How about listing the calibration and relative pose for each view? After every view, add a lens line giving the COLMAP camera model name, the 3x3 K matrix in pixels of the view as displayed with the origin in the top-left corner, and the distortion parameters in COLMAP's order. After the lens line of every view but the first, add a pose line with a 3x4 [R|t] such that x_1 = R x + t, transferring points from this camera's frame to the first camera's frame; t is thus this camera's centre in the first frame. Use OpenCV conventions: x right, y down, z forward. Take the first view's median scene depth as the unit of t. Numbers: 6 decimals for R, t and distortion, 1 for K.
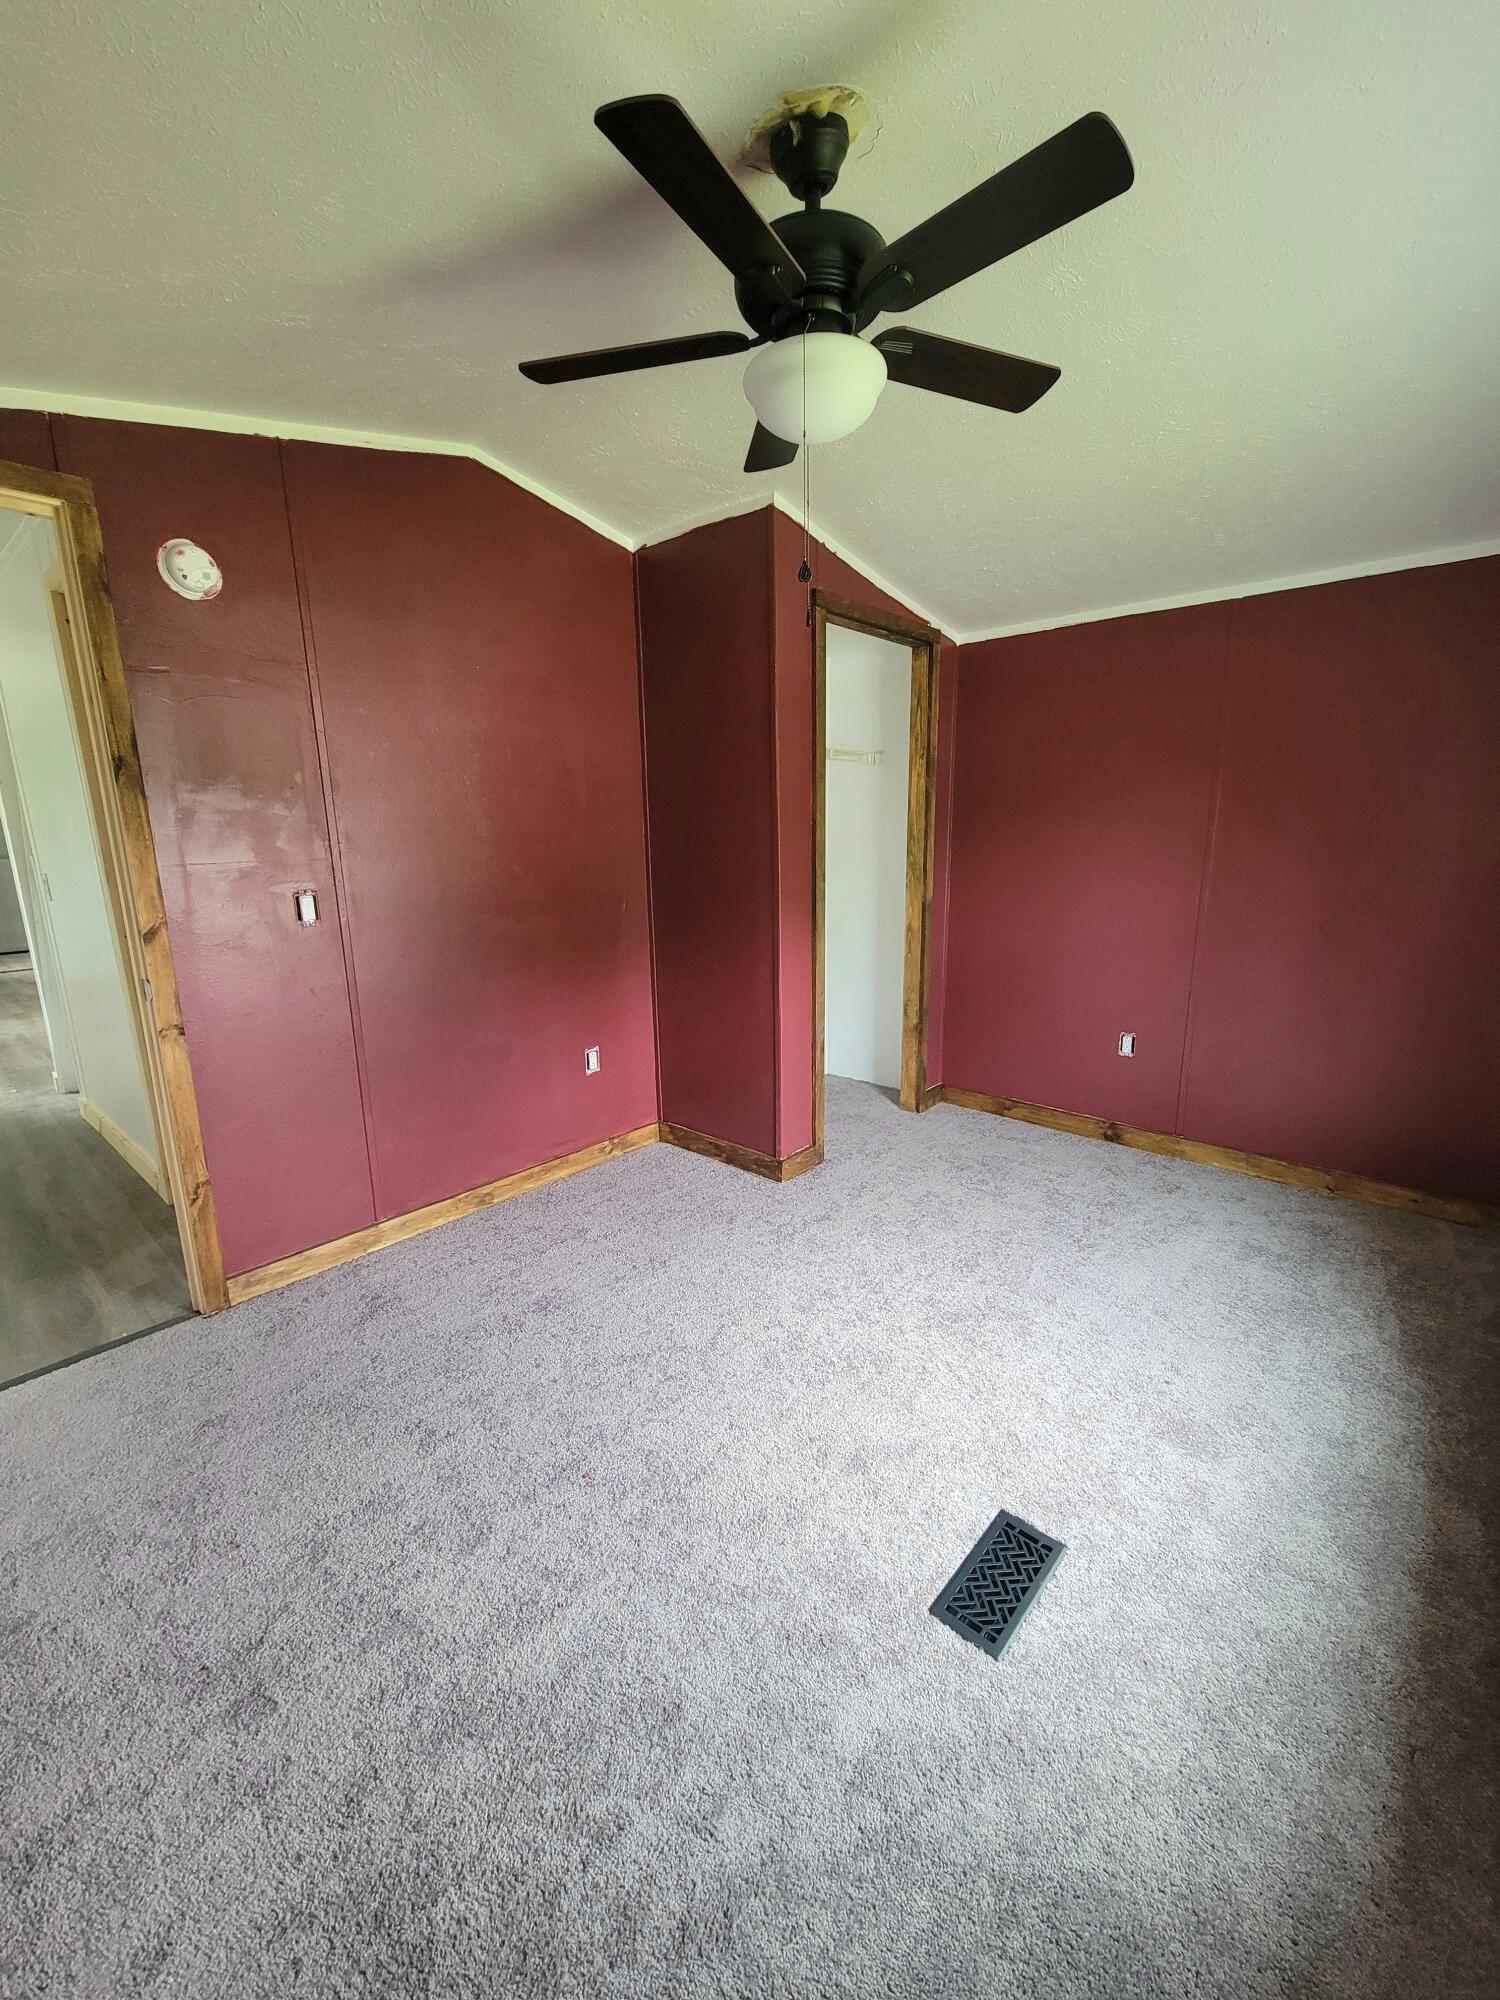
lens RADIAL K [[813.1, 0, 761.4], [0, 813.1, 1003.5], [0, 0, 1]] dist [0.022377, -0.000339]
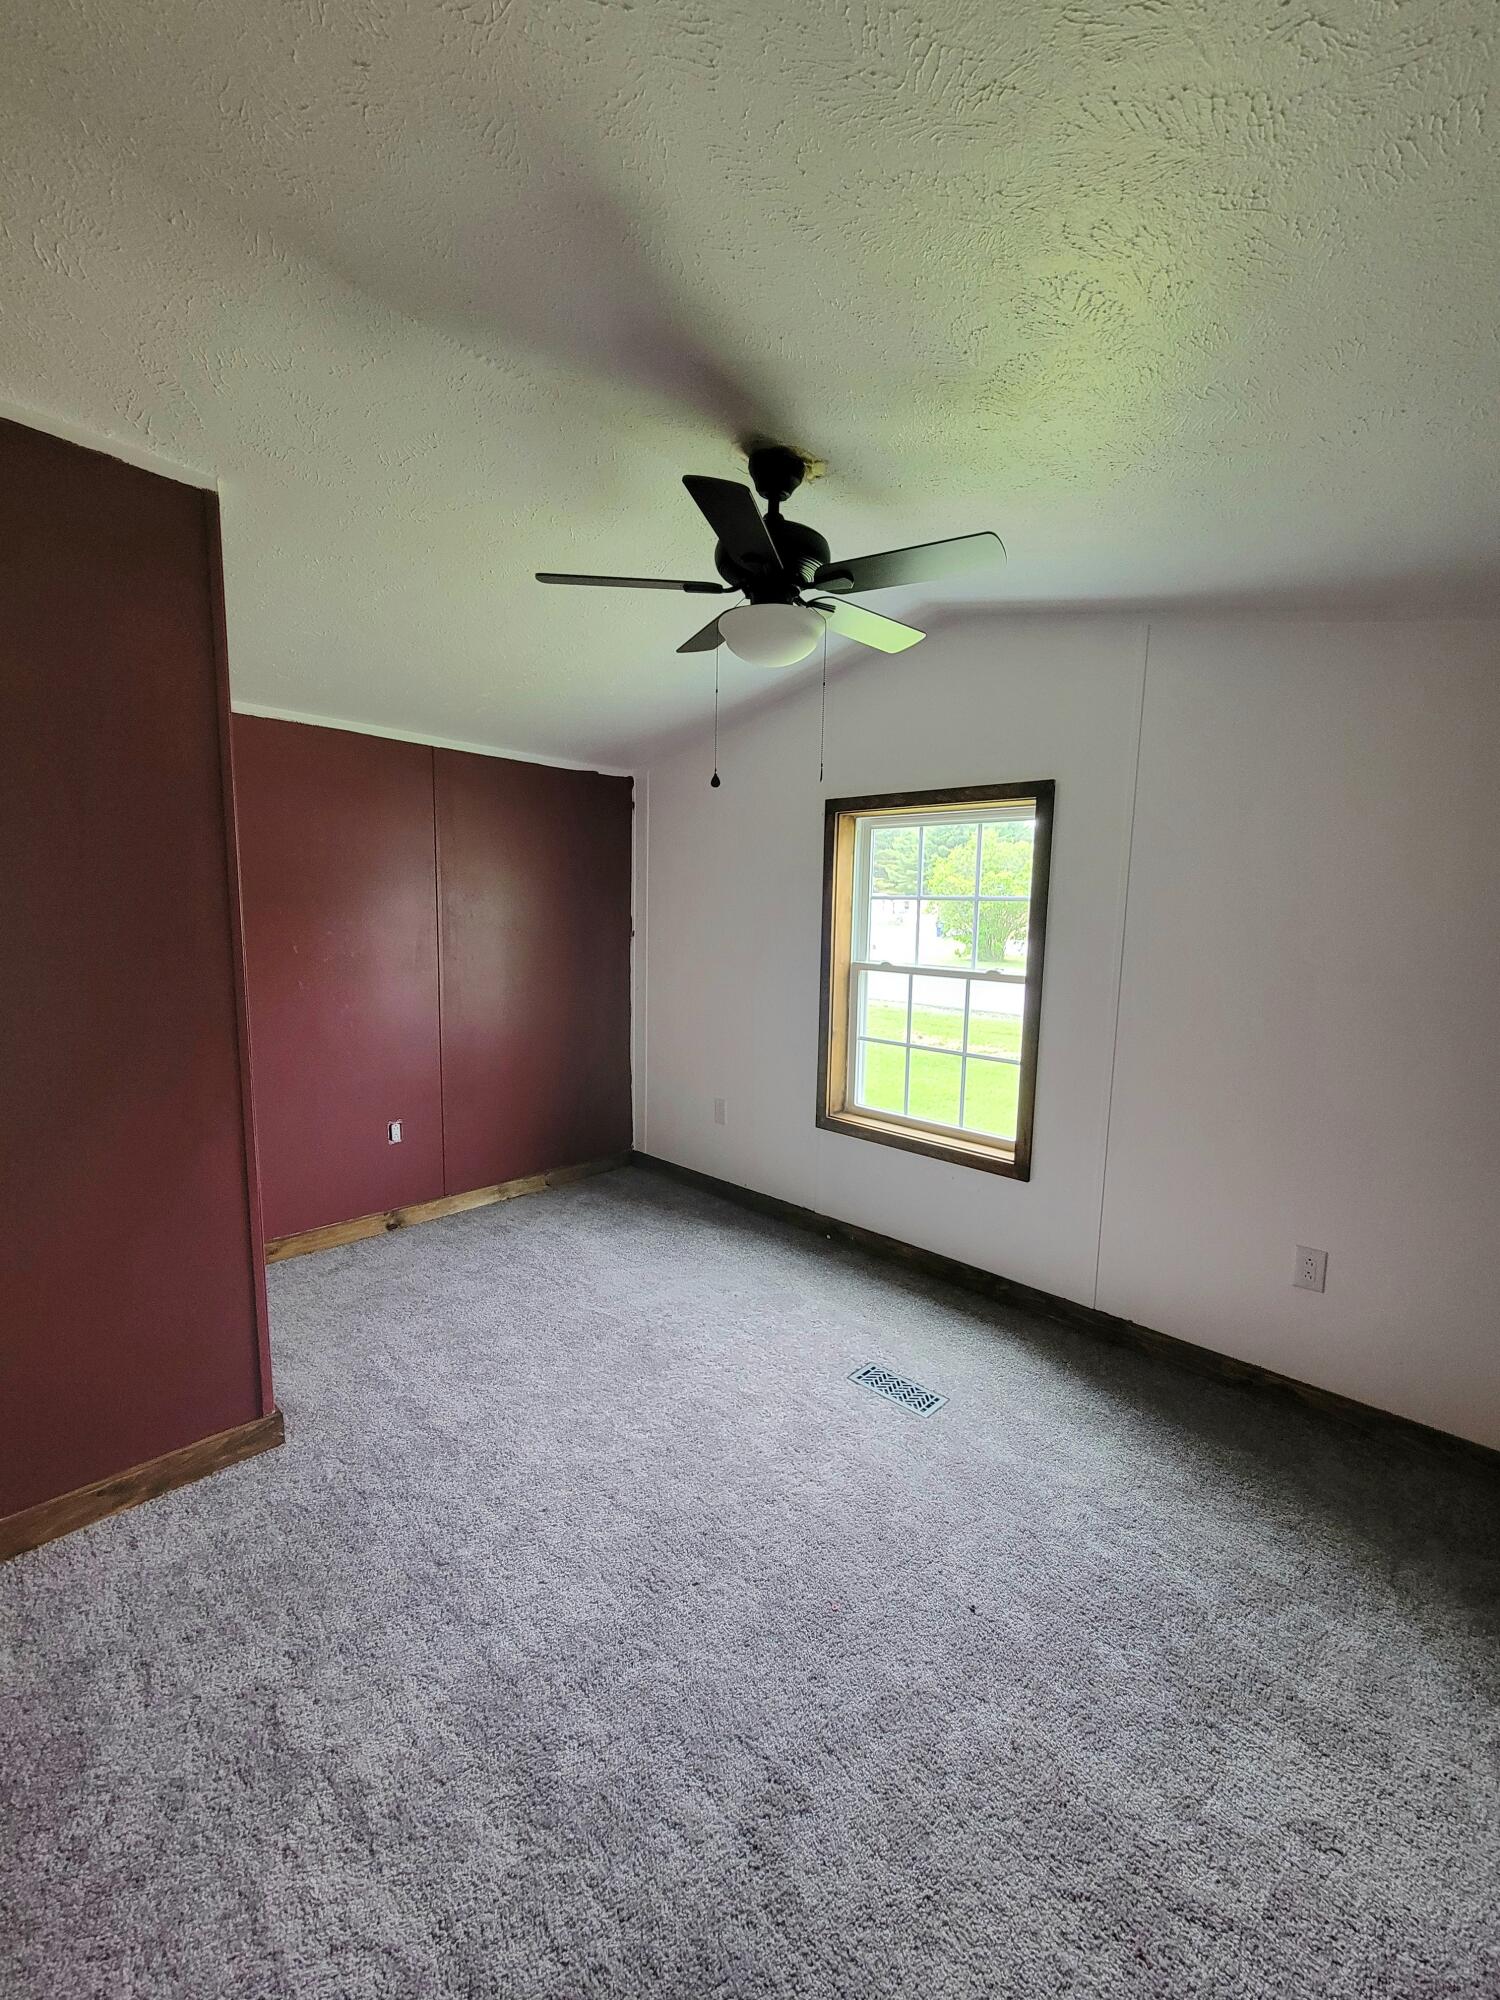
lens RADIAL K [[813.1, 0, 763.6], [0, 813.1, 1003.8], [0, 0, 1]] dist [0.022377, -0.000339]
pose [[0.036860, -0.104284, 0.993864, -0.600200], [0.189438, 0.977236, 0.095514, -0.130095], [-0.981201, 0.184755, 0.055776, 0.477280]]
